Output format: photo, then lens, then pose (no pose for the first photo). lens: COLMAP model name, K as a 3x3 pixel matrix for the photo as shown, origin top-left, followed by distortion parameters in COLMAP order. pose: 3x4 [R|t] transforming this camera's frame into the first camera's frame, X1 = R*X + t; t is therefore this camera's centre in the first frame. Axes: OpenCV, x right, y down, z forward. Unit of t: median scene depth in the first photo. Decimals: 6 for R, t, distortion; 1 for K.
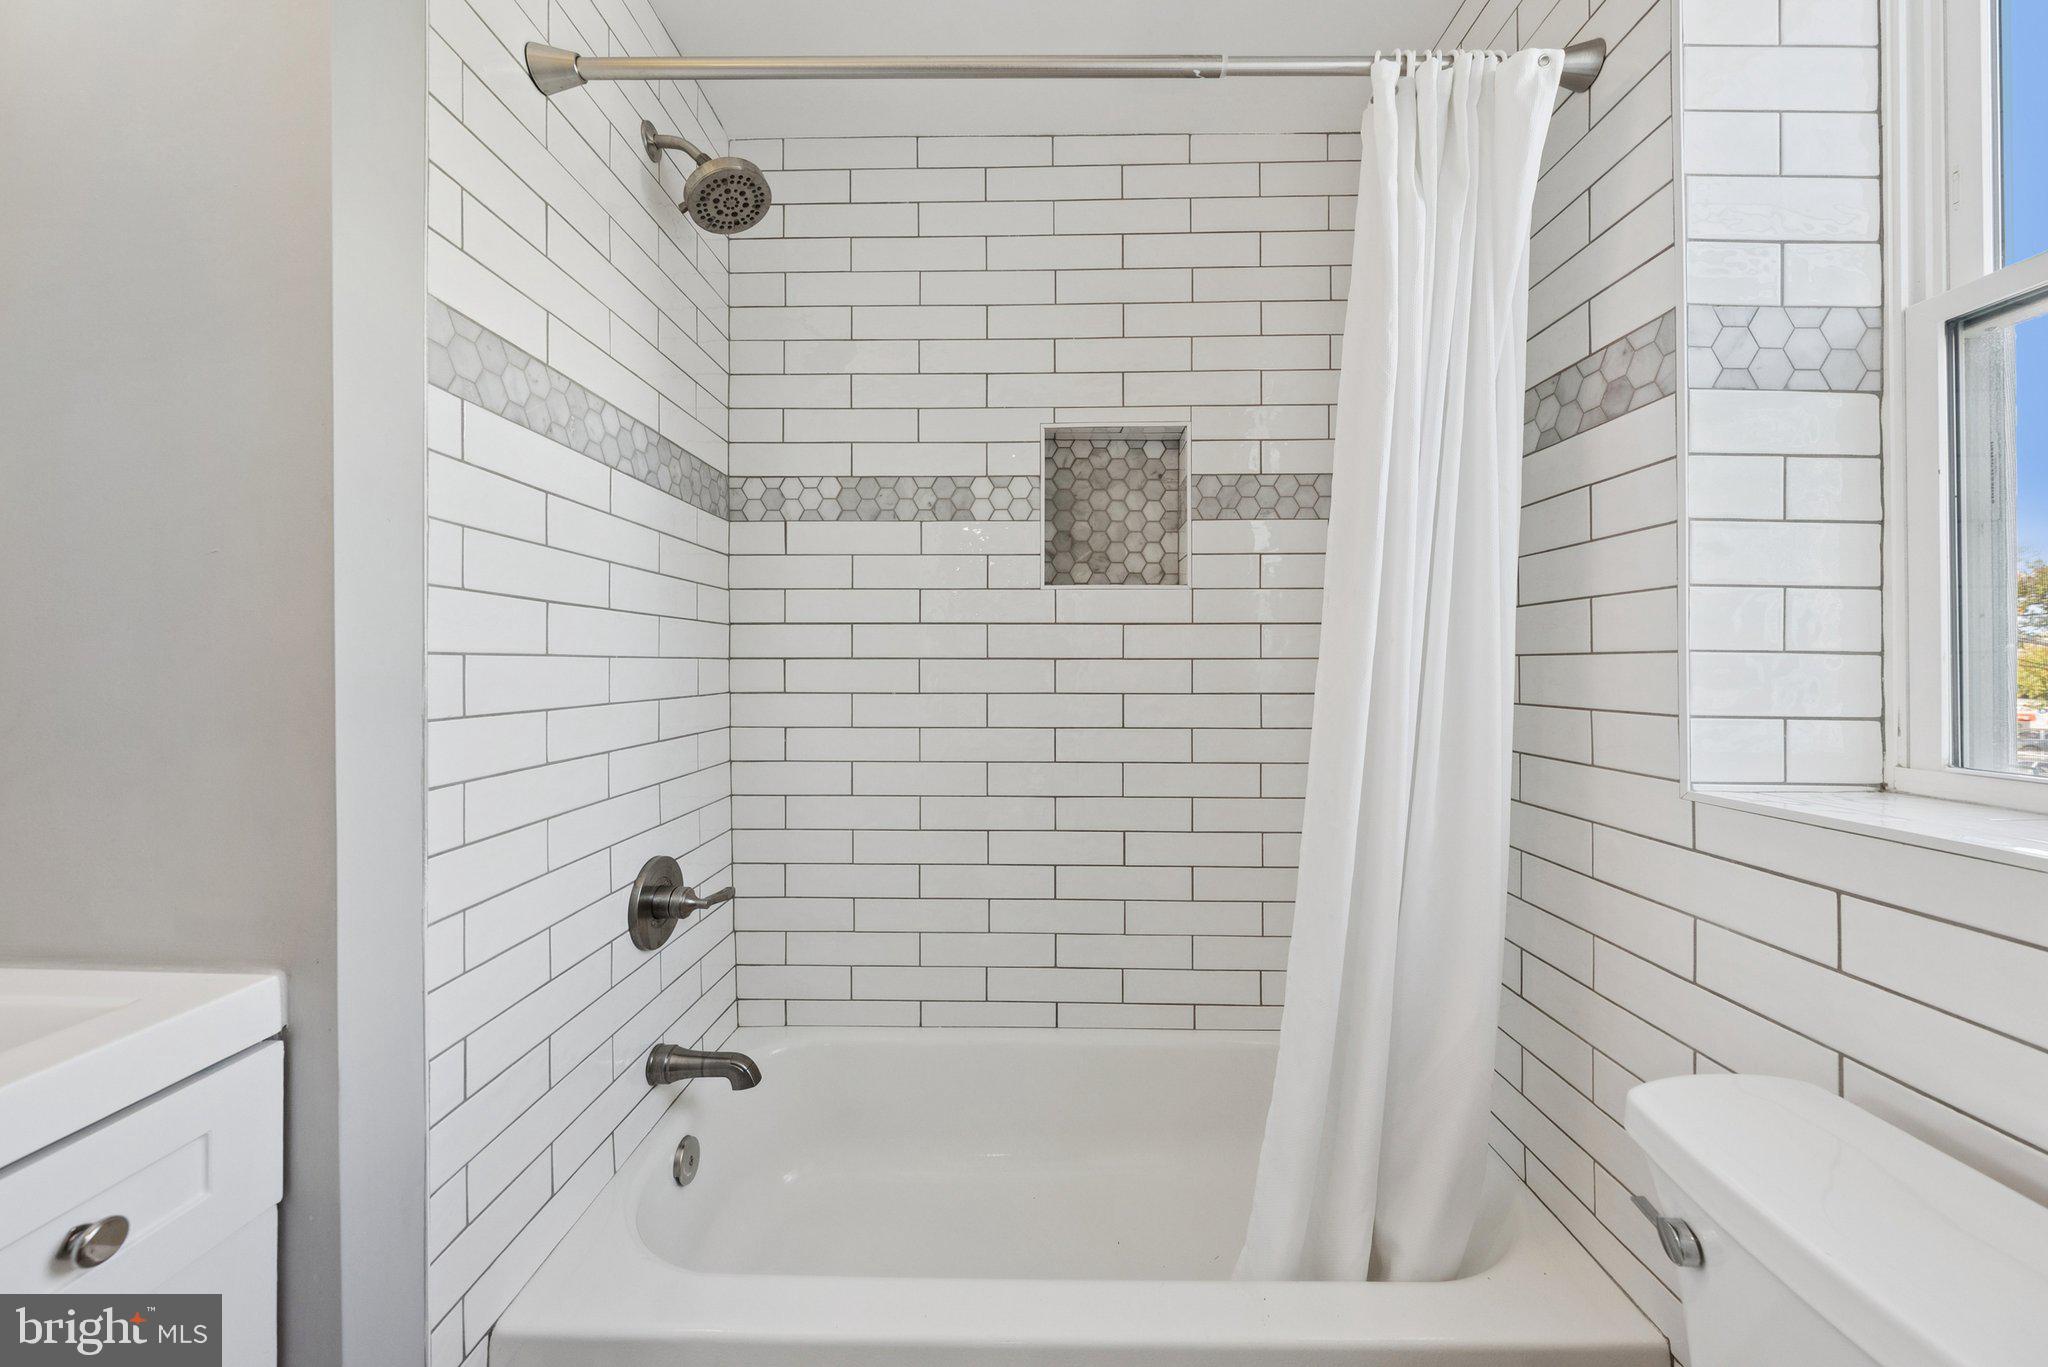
lens RADIAL K [[738.2, 0, 1021.3], [0, 738.2, 658.5], [0, 0, 1]] dist [-0.005544, -0.000125]
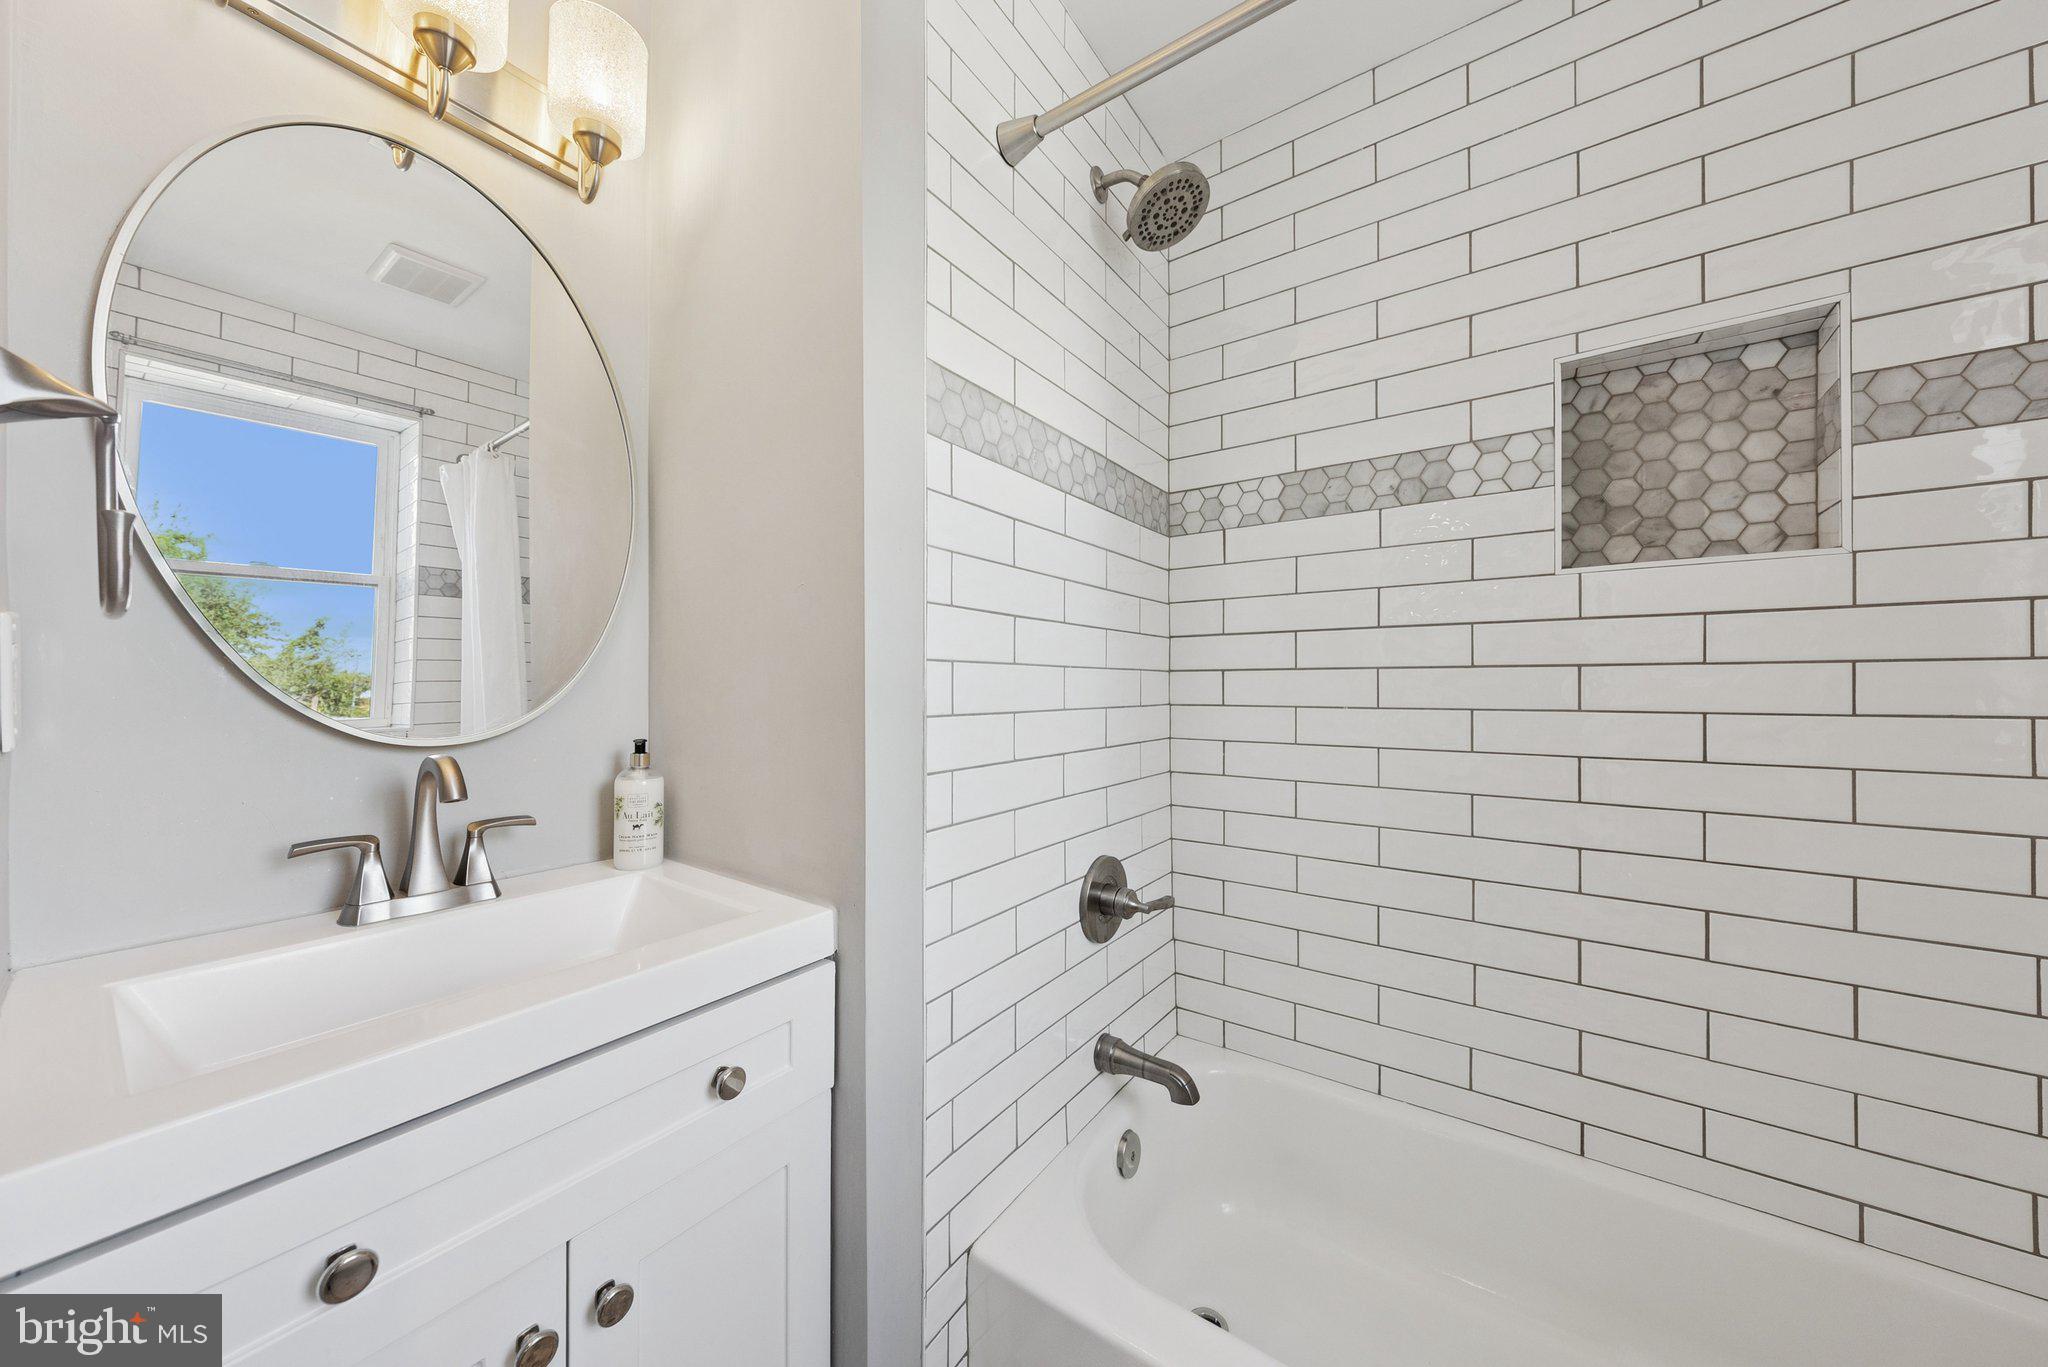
lens RADIAL K [[695.5, 0, 1024.0], [0, 695.5, 683.5], [0, 0, 1]] dist [-0.001327, -0.000095]
pose [[0.832792, -0.000176, -0.553586, -0.035926], [-0.000876, 0.999998, -0.001635, 0.022143], [0.553586, 0.001847, 0.832790, 0.101390]]
